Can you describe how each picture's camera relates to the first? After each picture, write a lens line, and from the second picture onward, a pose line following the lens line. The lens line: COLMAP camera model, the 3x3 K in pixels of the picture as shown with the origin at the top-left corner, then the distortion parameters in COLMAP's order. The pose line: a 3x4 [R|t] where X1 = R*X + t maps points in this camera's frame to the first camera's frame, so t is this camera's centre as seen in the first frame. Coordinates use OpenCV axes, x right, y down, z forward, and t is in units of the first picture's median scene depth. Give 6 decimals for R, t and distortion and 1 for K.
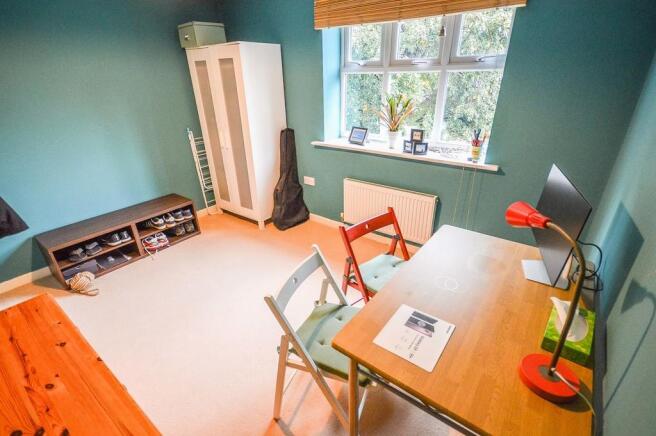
lens RADIAL K [[311.0, 0, 328.0], [0, 311.0, 218.0], [0, 0, 1]] dist [0.000236, 0.000323]
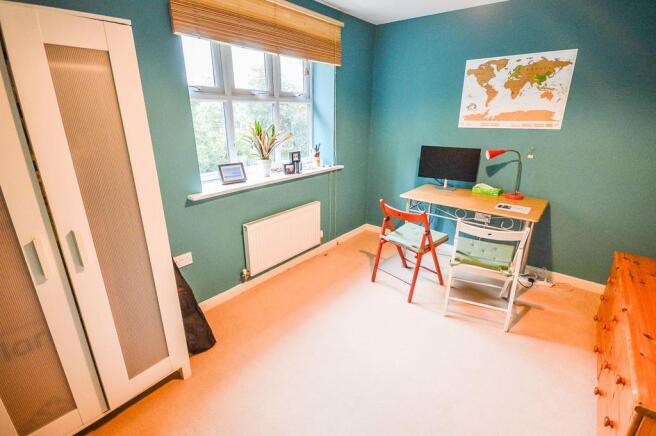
lens RADIAL K [[311.0, 0, 328.0], [0, 311.0, 218.0], [0, 0, 1]] dist [0.000236, 0.000323]
pose [[0.026310, -0.307578, 0.951159, -0.834619], [0.414707, 0.869108, 0.269573, -0.322686], [-0.909574, 0.387360, 0.150421, 0.795254]]
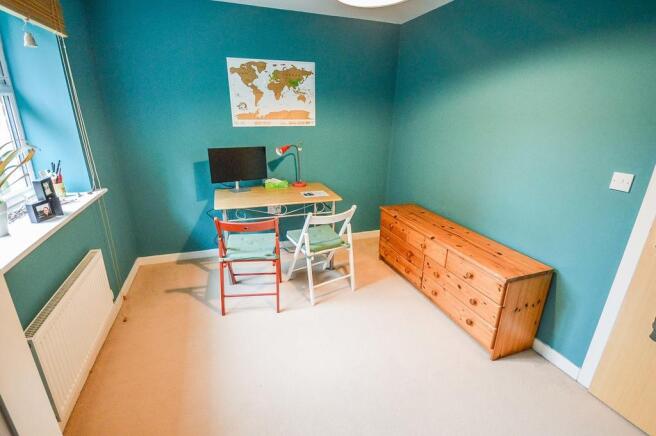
lens RADIAL K [[311.0, 0, 328.0], [0, 311.0, 218.0], [0, 0, 1]] dist [0.000236, 0.000323]
pose [[-0.838839, -0.174828, 0.515543, -0.535124], [0.225182, 0.750774, 0.620992, -0.480384], [-0.495623, 0.637003, -0.590410, 1.110175]]
